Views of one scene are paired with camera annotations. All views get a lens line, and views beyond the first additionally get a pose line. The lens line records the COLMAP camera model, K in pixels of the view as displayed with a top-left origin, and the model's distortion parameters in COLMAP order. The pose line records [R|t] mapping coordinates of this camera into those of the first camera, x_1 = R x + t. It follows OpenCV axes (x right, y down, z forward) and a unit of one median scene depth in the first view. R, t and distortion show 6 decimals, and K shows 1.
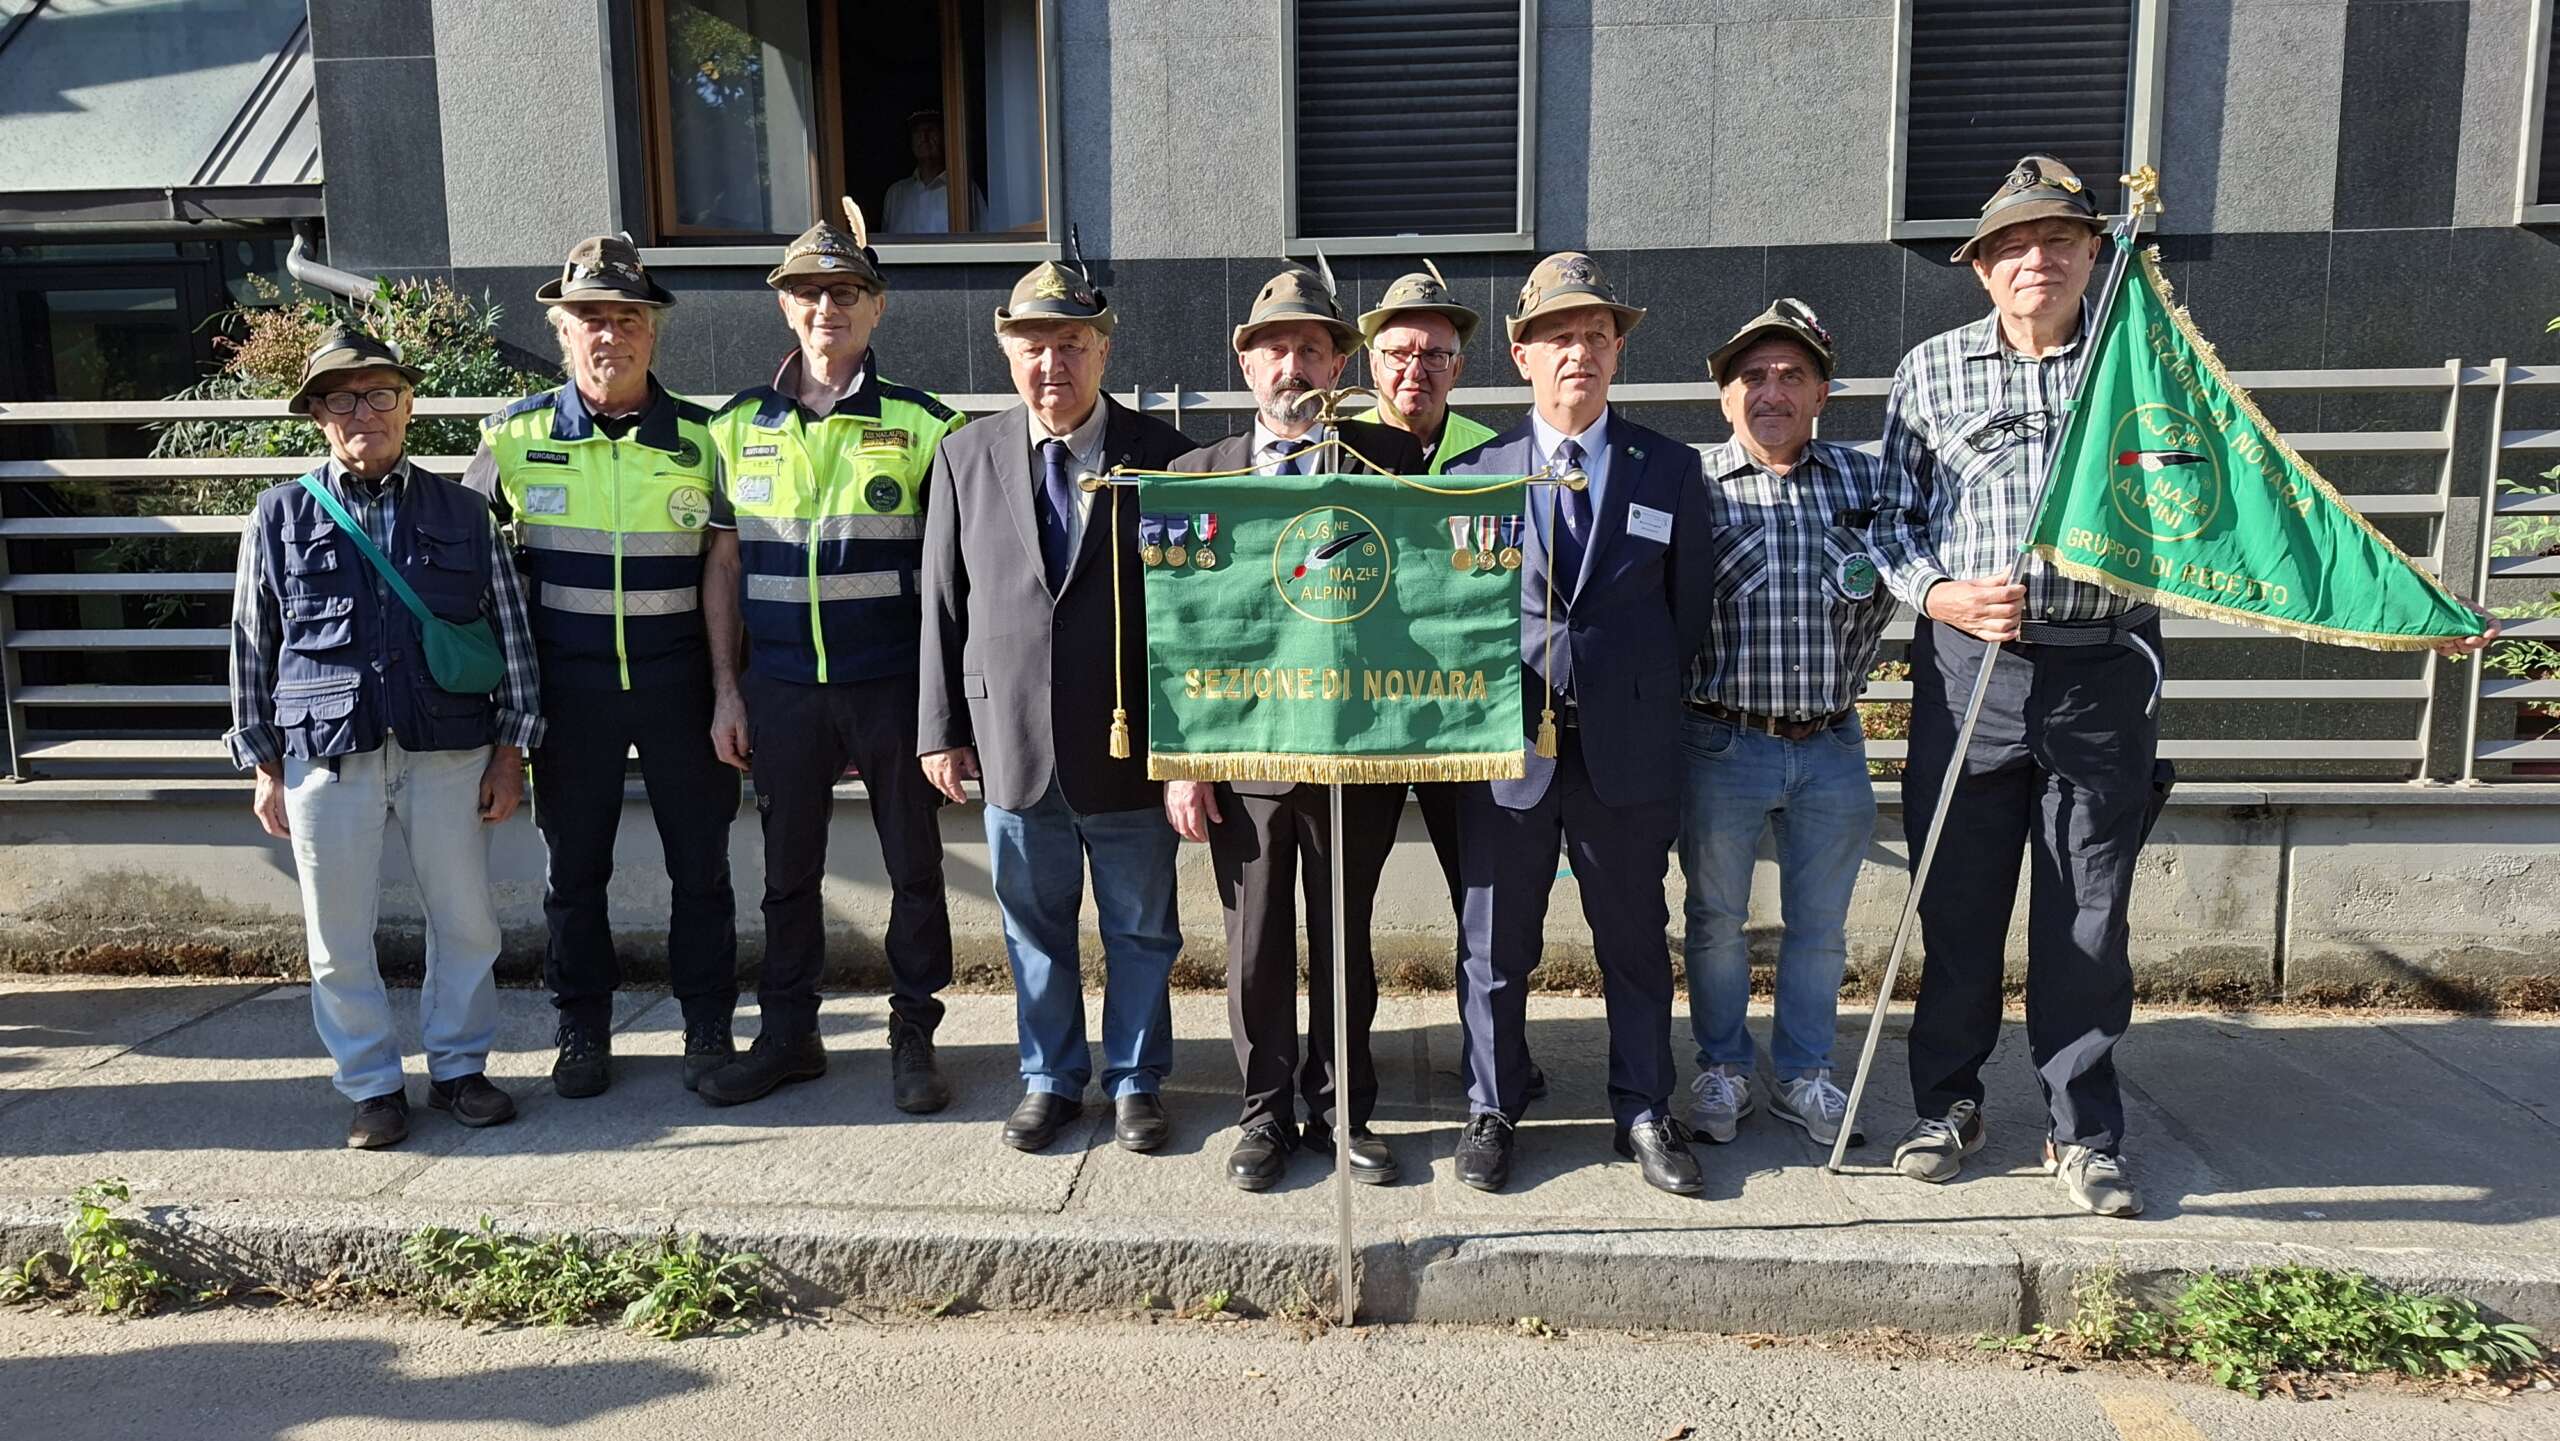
lens RADIAL K [[1690.8, 0, 1283.9], [0, 1690.8, 713.3], [0, 0, 1]] dist [0.066048, -0.067522]
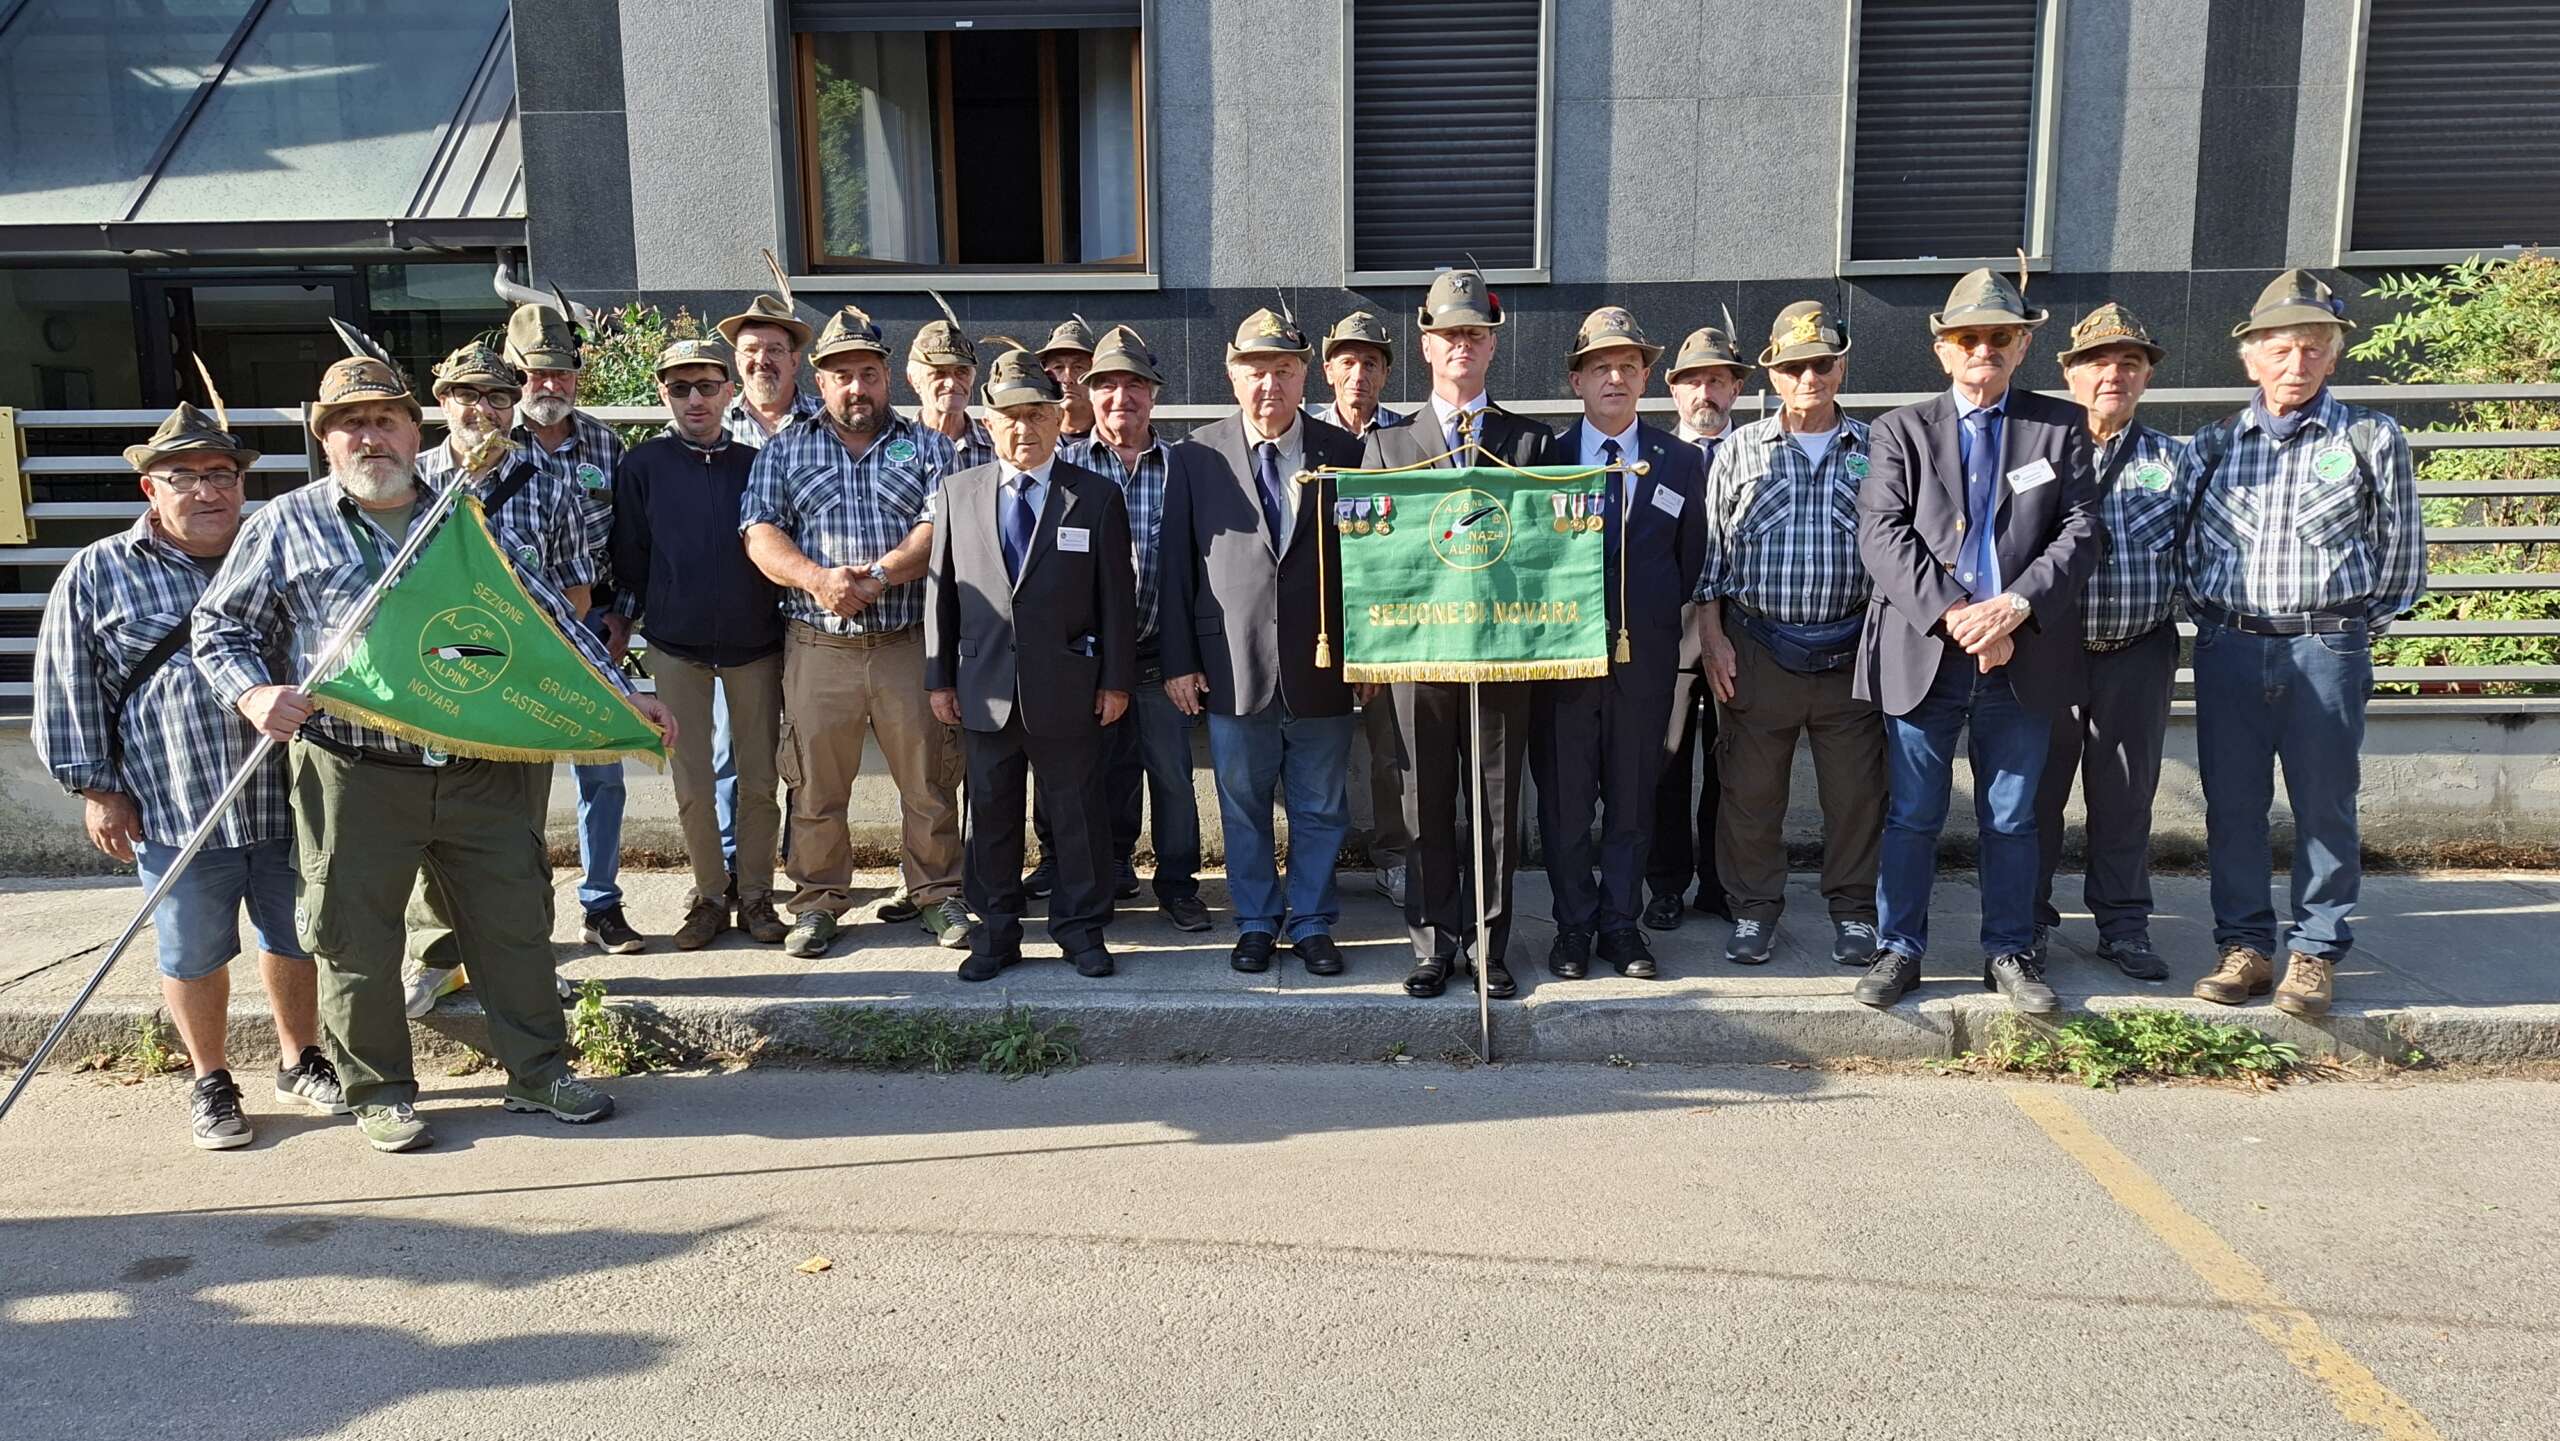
lens RADIAL K [[1708.8, 0, 1266.6], [0, 1708.8, 730.9], [0, 0, 1]] dist [0.057168, -0.048569]
pose [[0.999108, -0.005430, 0.041871, -0.191868], [0.004880, 0.999901, 0.013219, 0.054975], [-0.041938, -0.013003, 0.999036, -0.392899]]
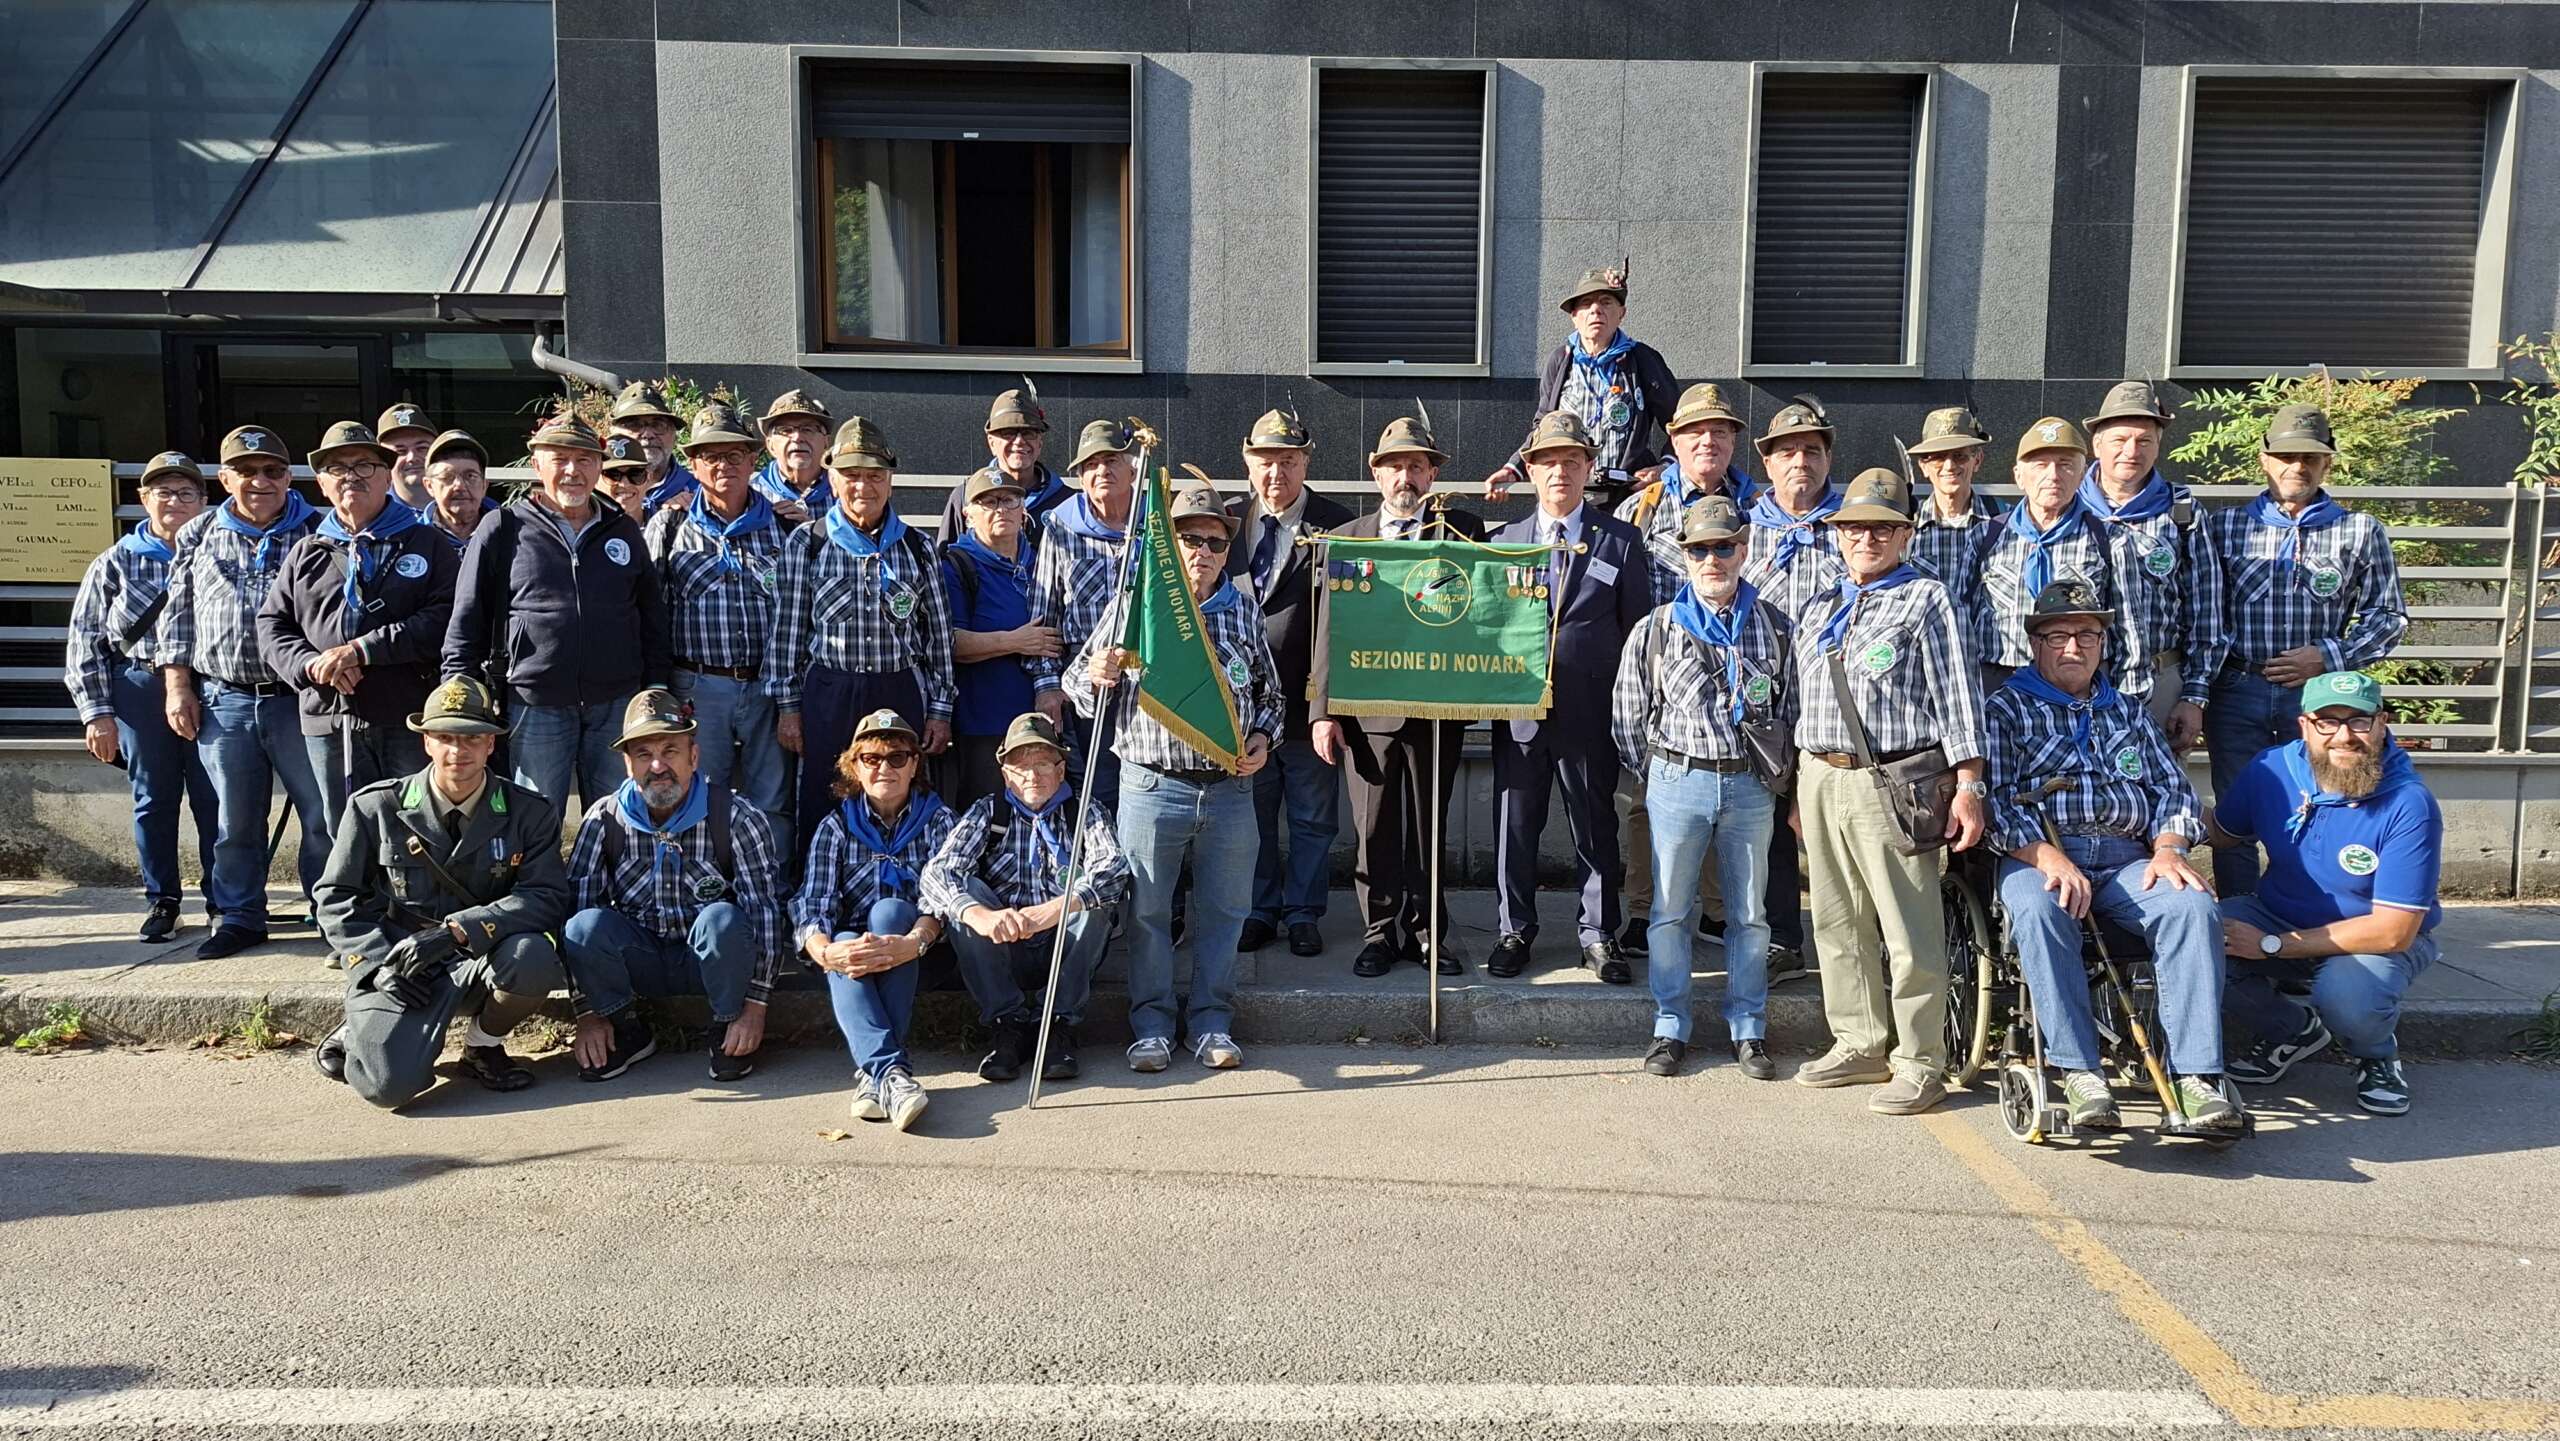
lens RADIAL K [[1699.9, 0, 1291.5], [0, 1699.9, 715.9], [0, 0, 1]] dist [0.083698, -0.091288]
pose [[0.995751, 0.010344, 0.091503, -0.240343], [-0.007579, 0.999505, -0.030520, 0.080429], [-0.091774, 0.029696, 0.995337, -0.621907]]
